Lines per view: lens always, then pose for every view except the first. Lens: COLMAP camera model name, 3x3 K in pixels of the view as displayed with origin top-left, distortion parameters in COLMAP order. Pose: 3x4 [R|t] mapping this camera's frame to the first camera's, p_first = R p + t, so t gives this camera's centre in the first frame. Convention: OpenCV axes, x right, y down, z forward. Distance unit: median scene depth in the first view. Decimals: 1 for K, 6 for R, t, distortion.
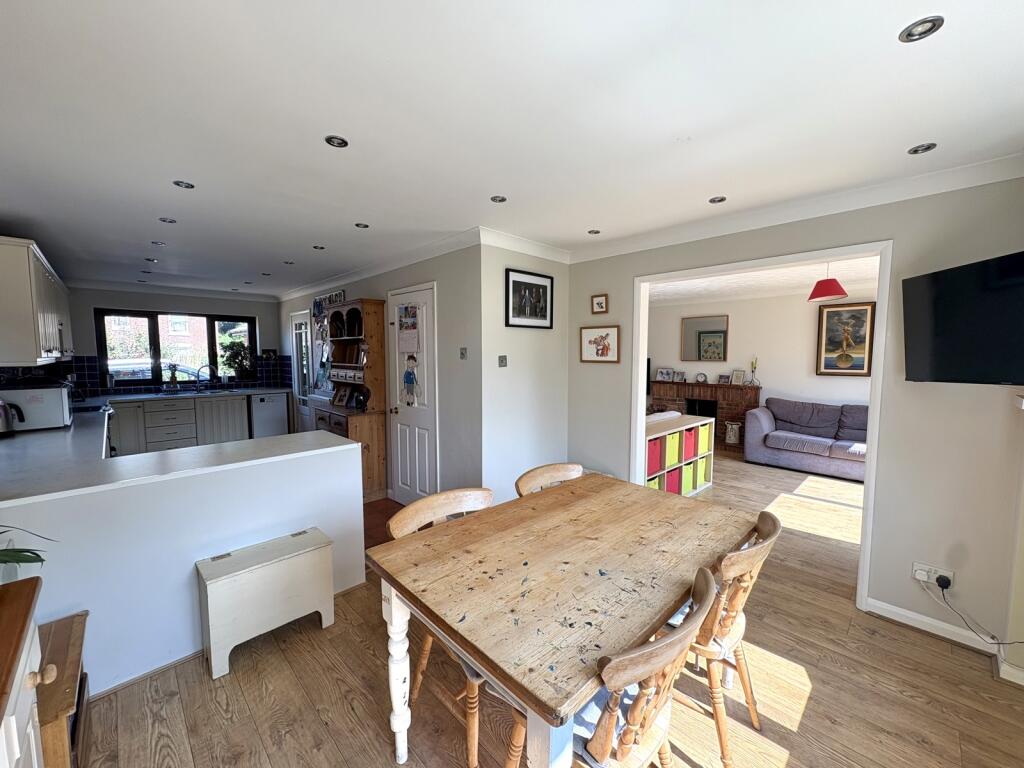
lens RADIAL K [[409.0, 0, 512.2], [0, 409.0, 385.8], [0, 0, 1]] dist [0.002606, 0.000458]
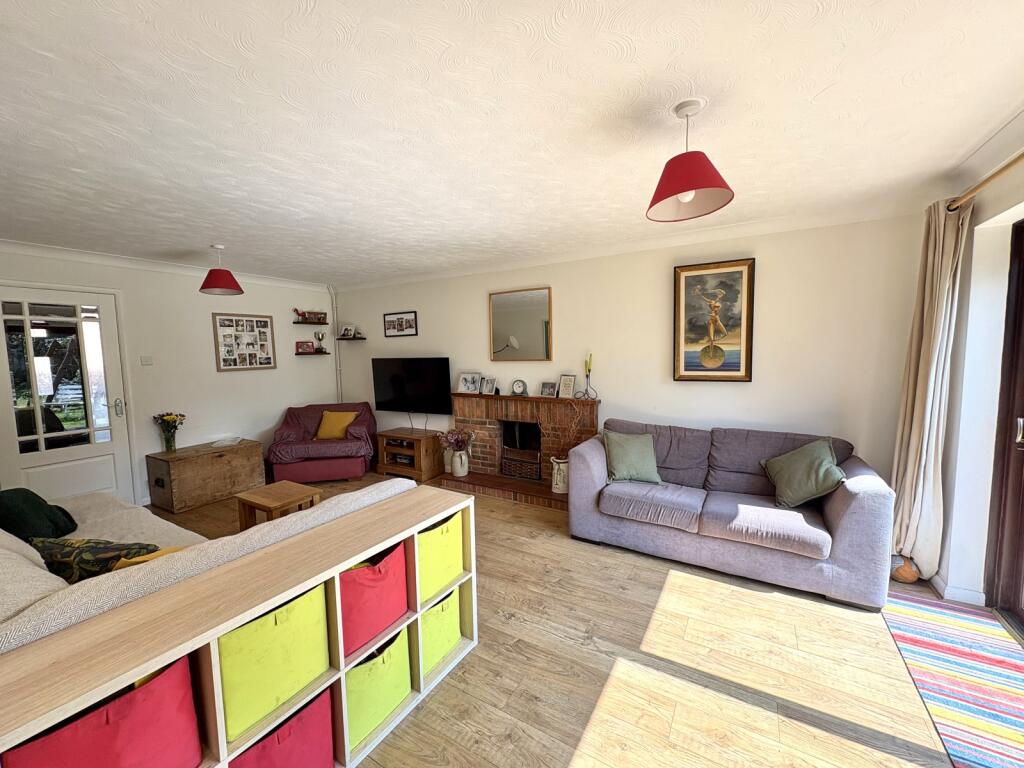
lens RADIAL K [[409.0, 0, 512.8], [0, 409.0, 386.1], [0, 0, 1]] dist [0.002606, 0.000458]
pose [[0.966470, -0.040819, 0.253514, 0.360513], [0.039138, 0.999166, 0.011674, -0.035638], [-0.253779, -0.001360, 0.967261, 0.477664]]
